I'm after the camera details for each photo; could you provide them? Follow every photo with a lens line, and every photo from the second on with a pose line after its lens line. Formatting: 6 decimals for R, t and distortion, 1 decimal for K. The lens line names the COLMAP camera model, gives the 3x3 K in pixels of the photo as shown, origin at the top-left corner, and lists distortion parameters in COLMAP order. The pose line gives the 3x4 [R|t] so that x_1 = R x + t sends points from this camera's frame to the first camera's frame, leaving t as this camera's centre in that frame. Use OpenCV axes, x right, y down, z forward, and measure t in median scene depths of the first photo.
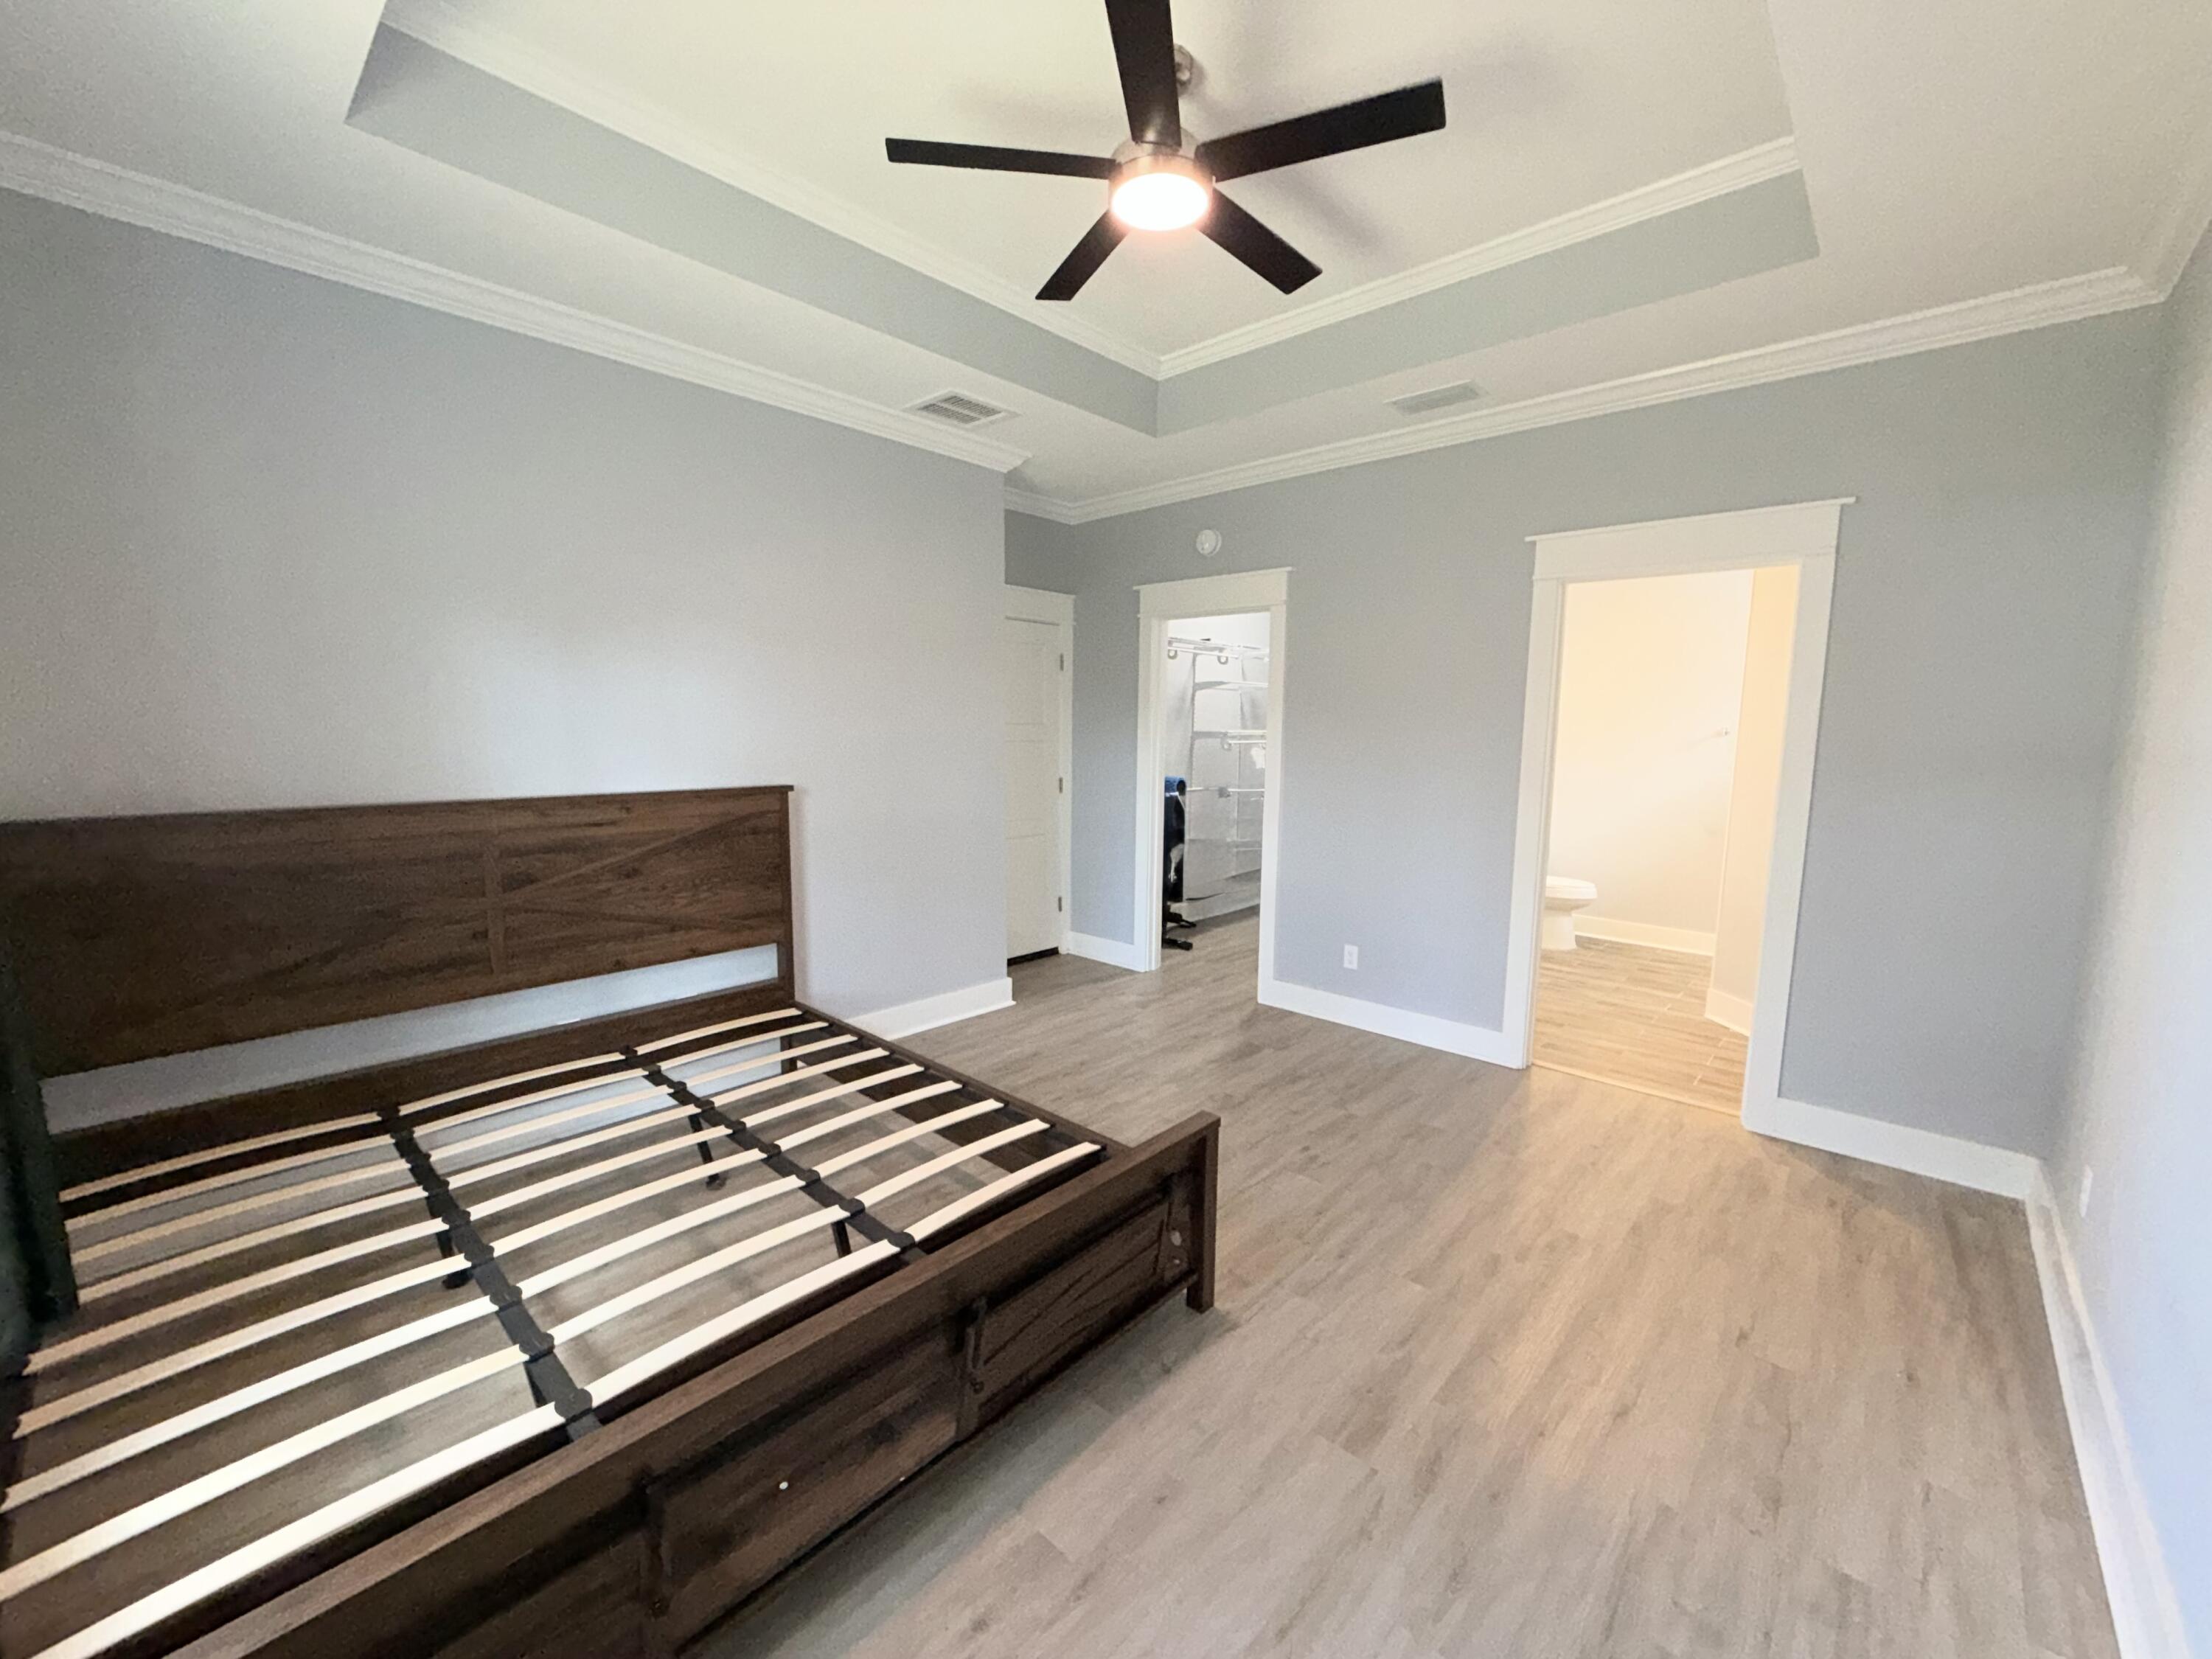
lens RADIAL K [[878.0, 0, 1103.2], [0, 878.0, 830.3], [0, 0, 1]] dist [-0.000576, 0.000094]
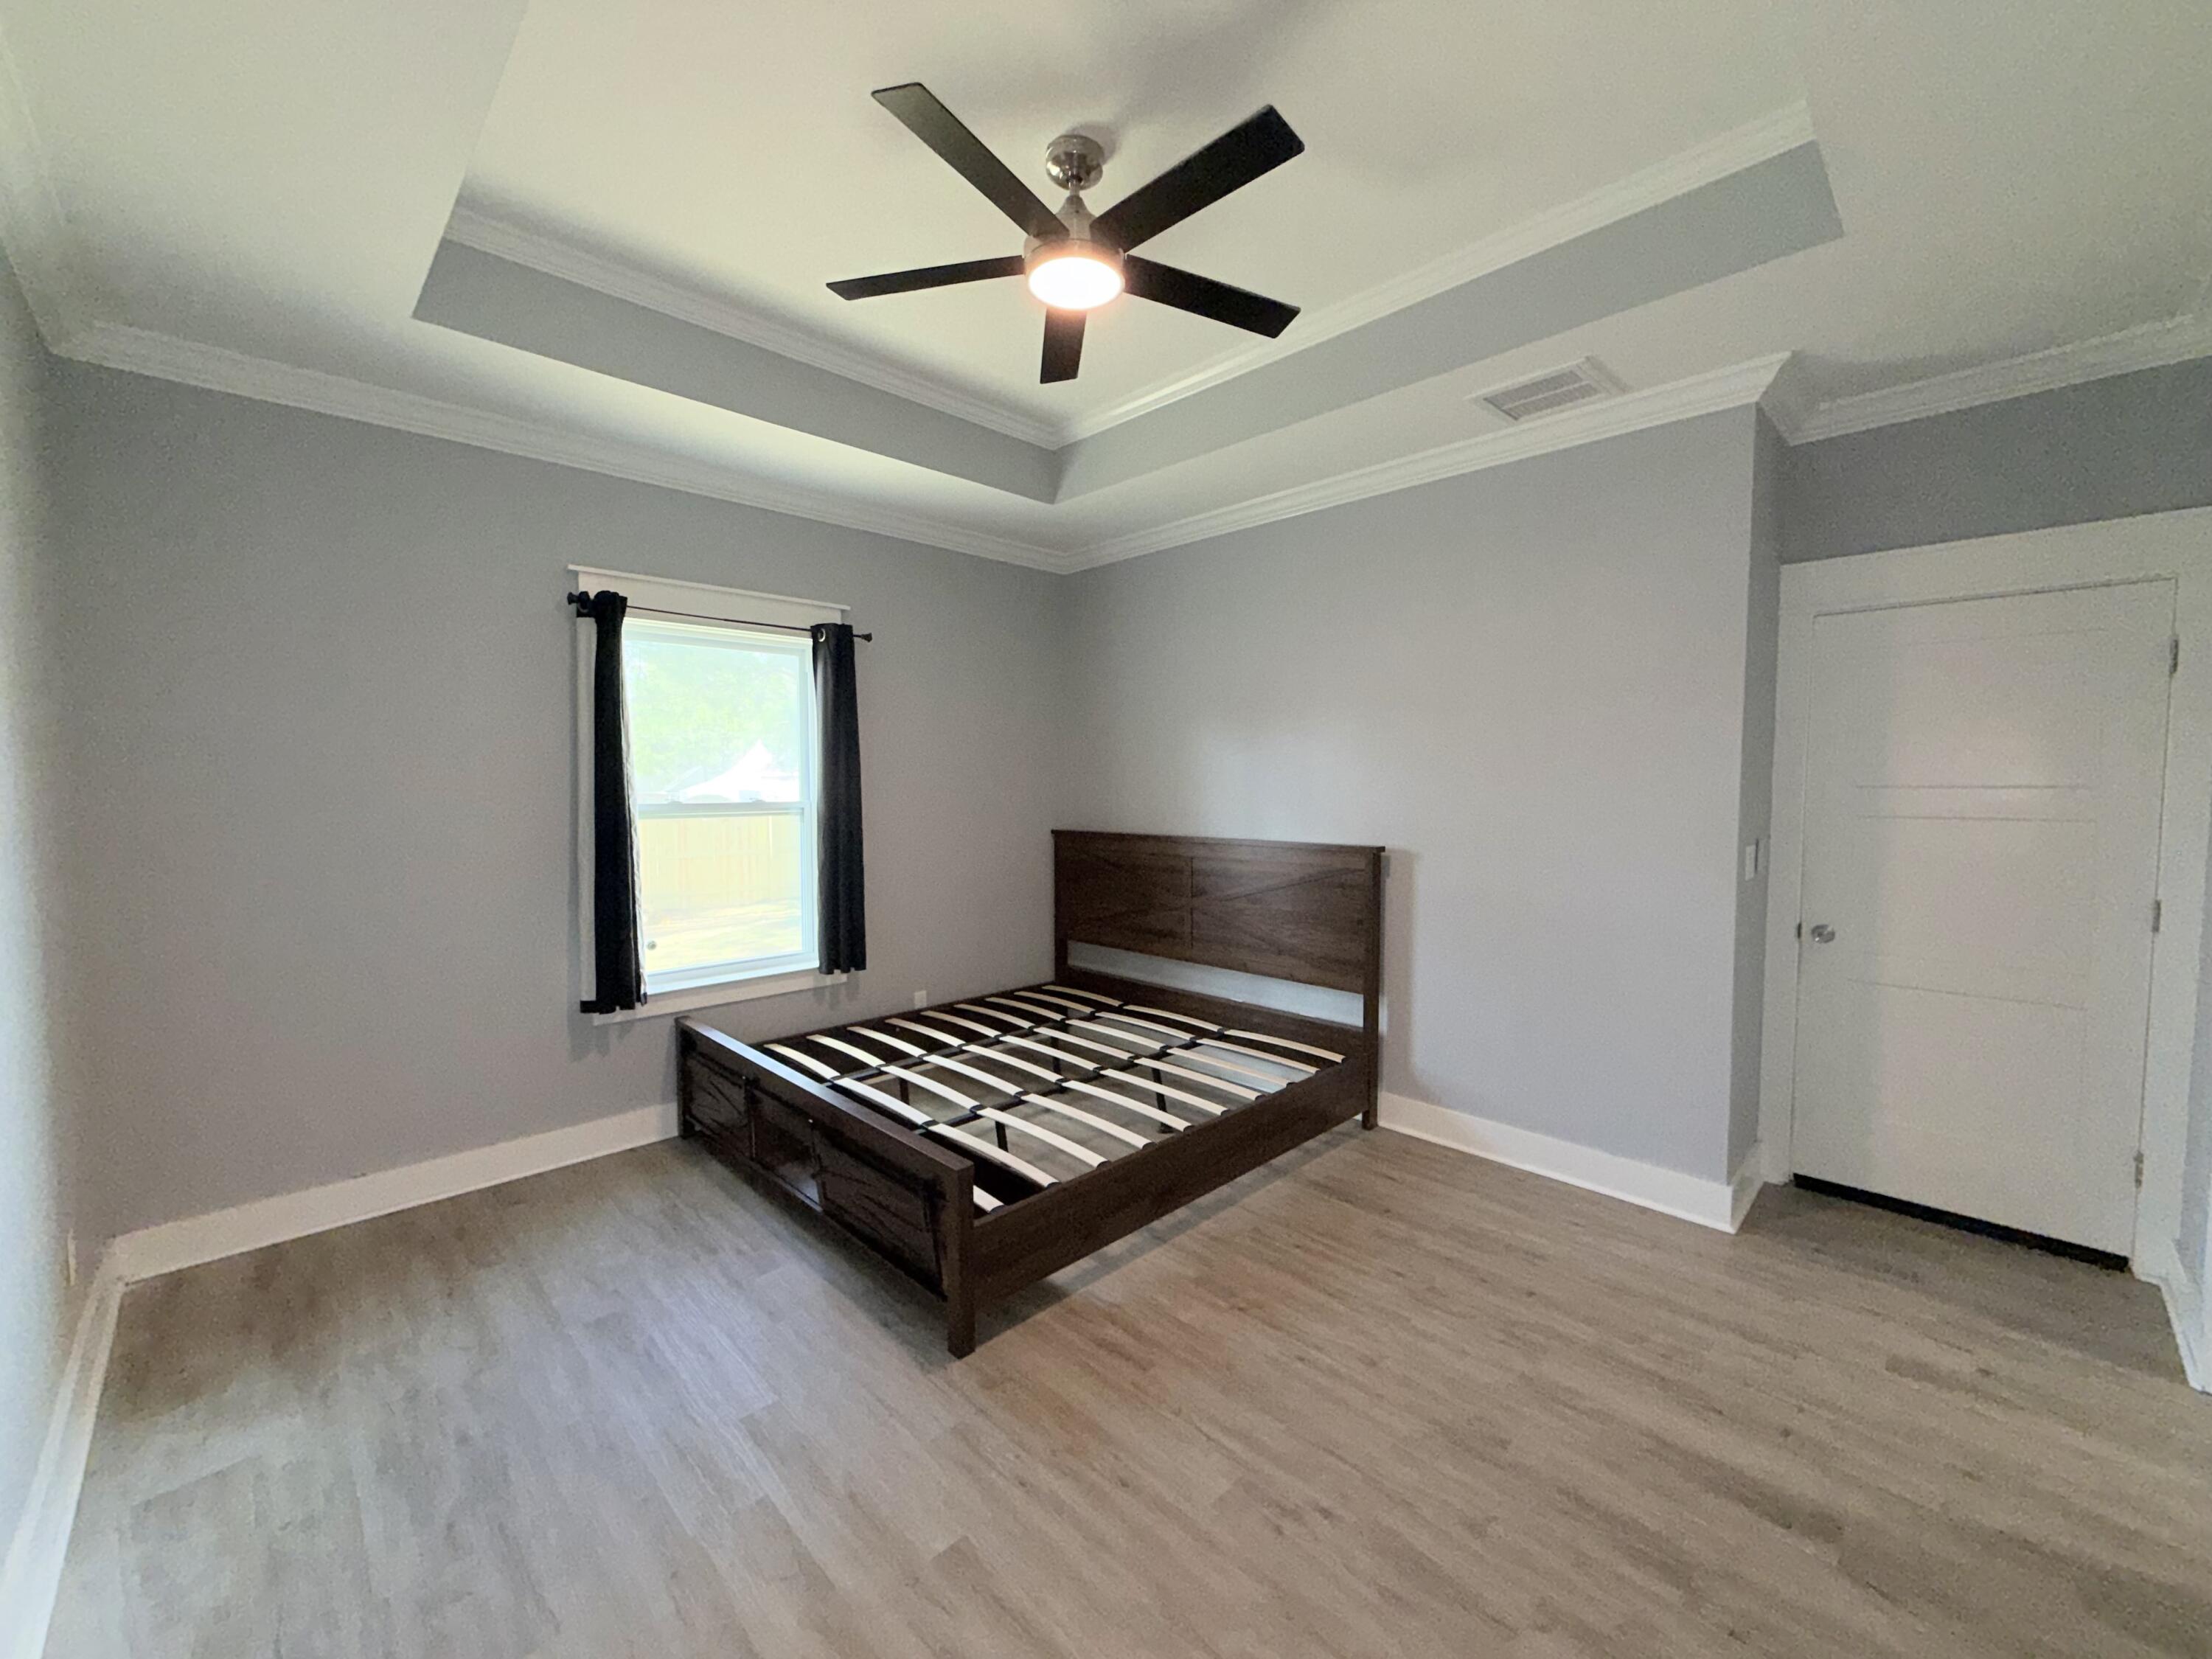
lens RADIAL K [[880.0, 0, 1106.0], [0, 880.0, 829.5], [0, 0, 1]] dist [-0.000270, 0.000246]
pose [[-0.050236, 0.042227, -0.997844, 0.753403], [-0.118429, 0.991805, 0.047934, -0.090535], [0.991691, 0.120581, -0.044823, 0.779080]]
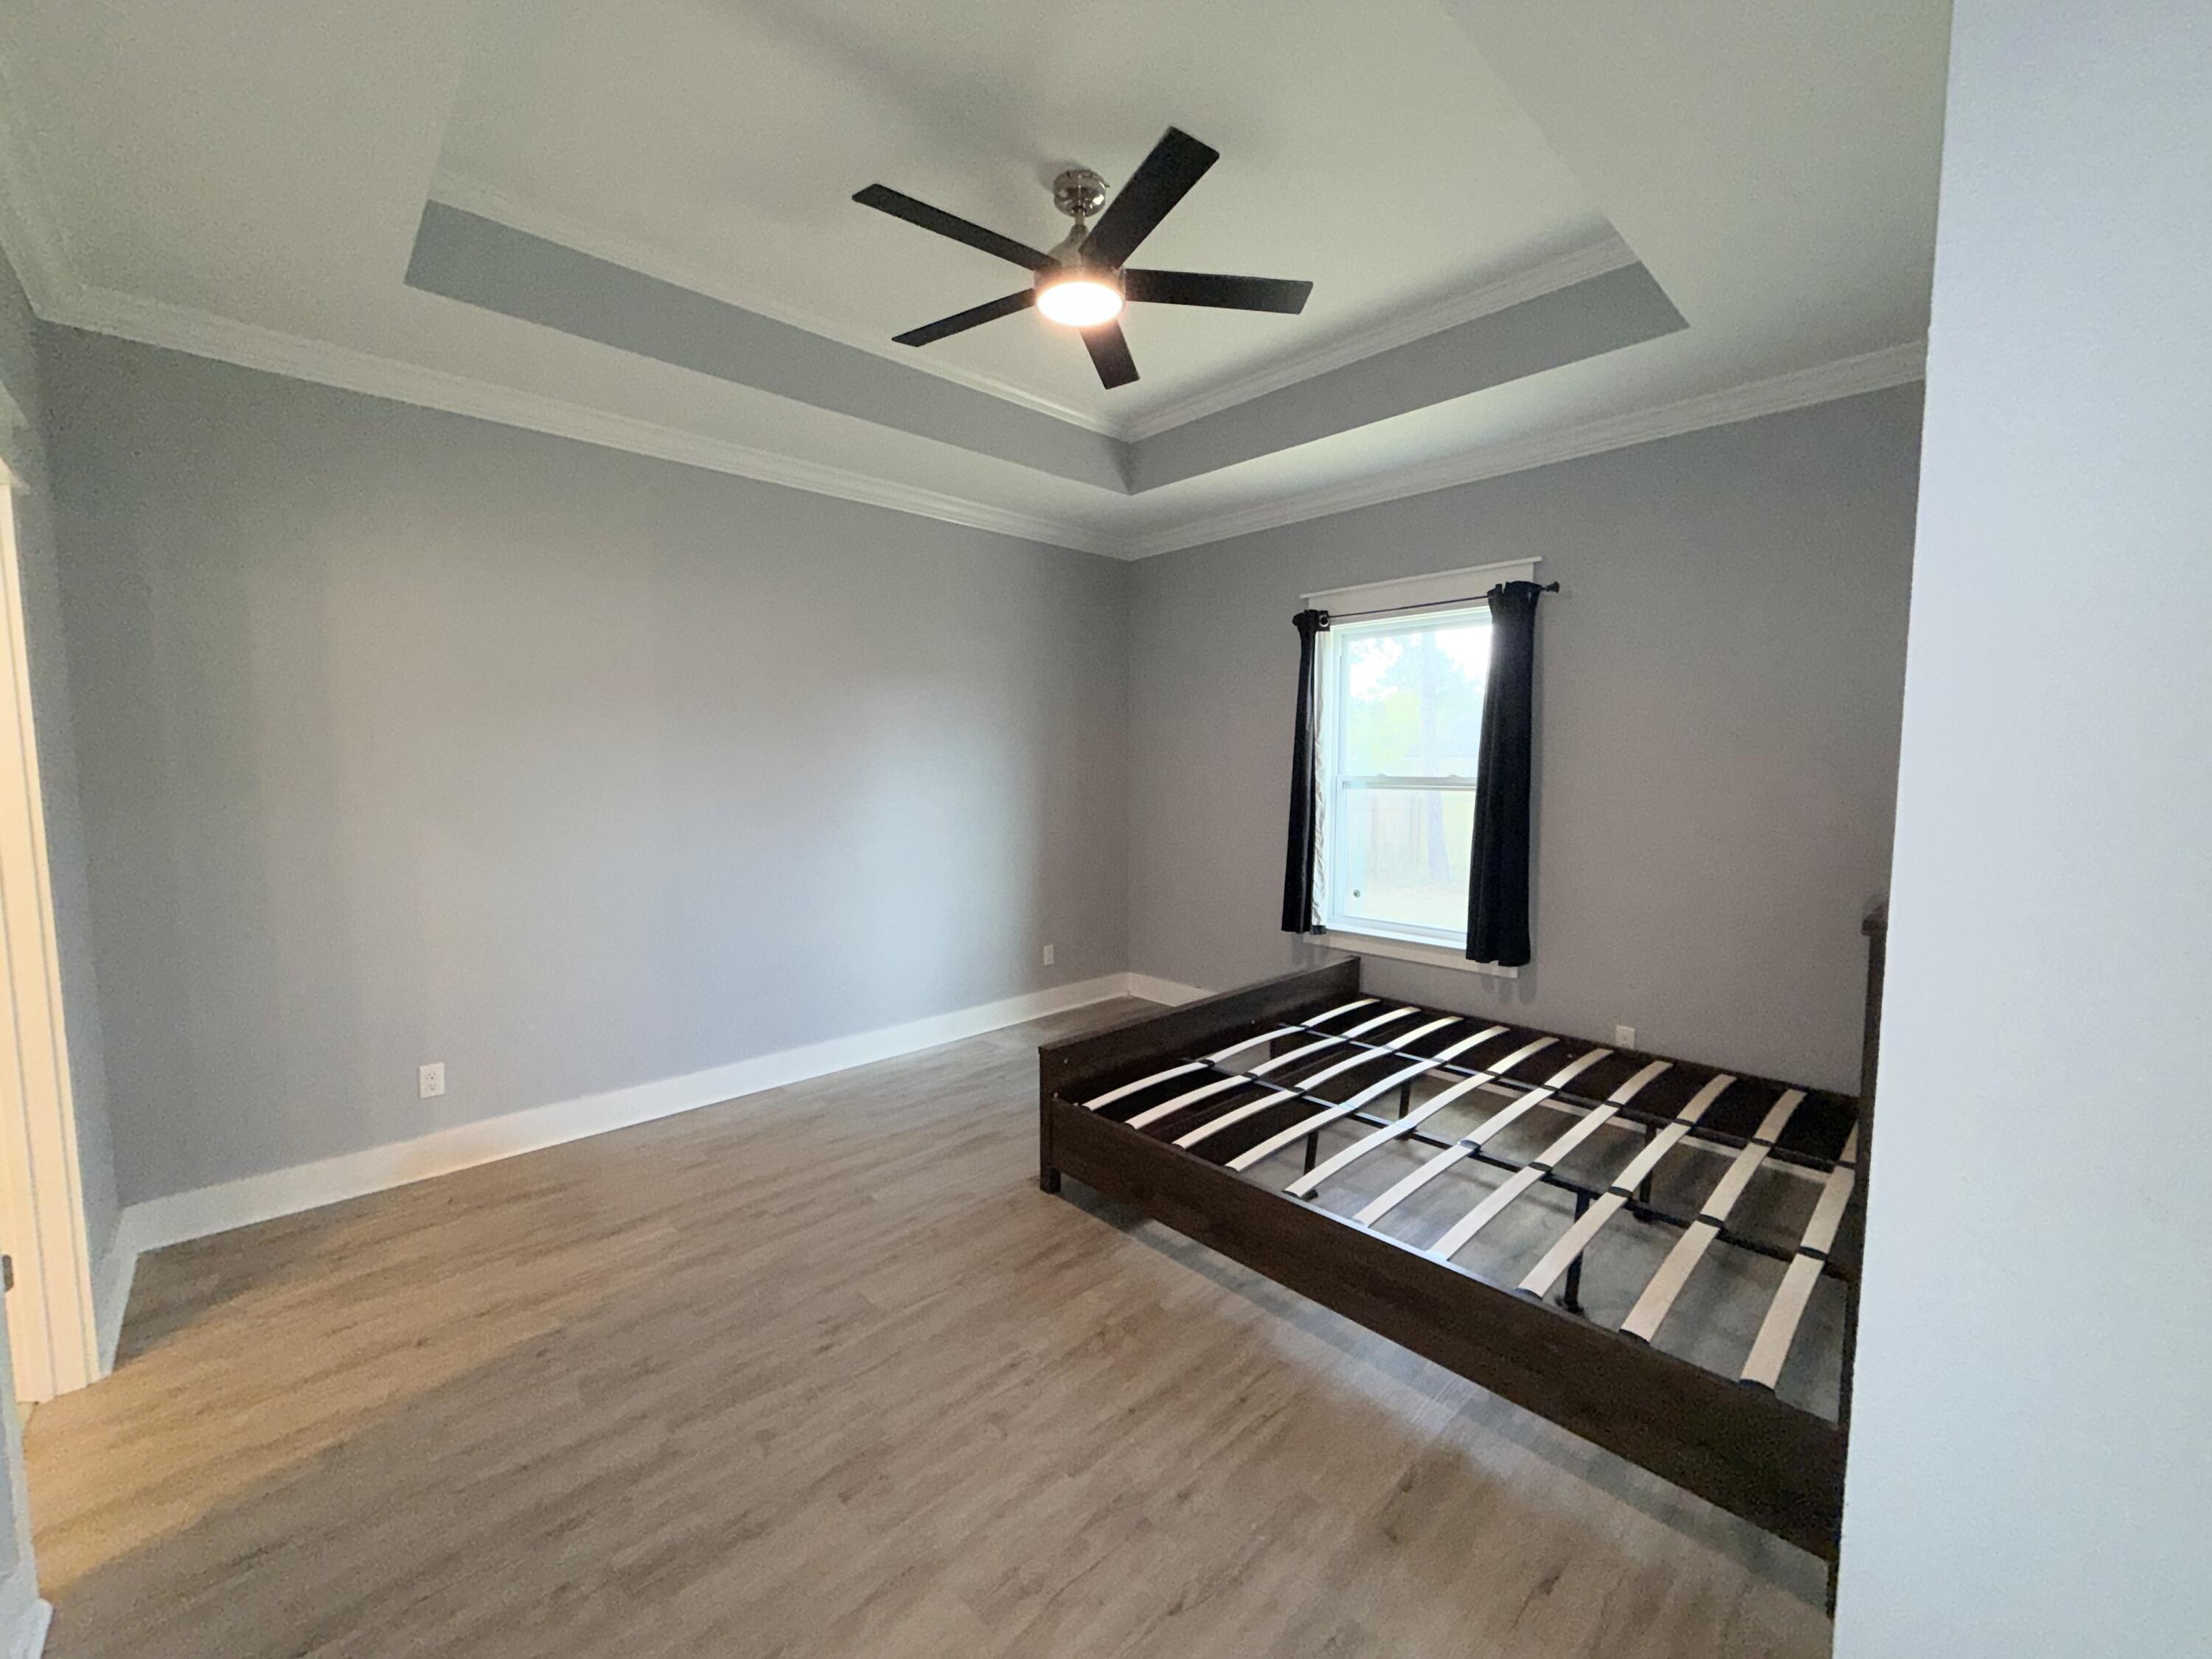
lens RADIAL K [[878.0, 0, 1103.2], [0, 878.0, 830.3], [0, 0, 1]] dist [-0.000576, 0.000094]
pose [[-0.998026, -0.016434, 0.060606, -0.029824], [-0.004115, 0.980189, 0.198023, -0.183067], [-0.062660, 0.197383, -0.978322, 1.509577]]
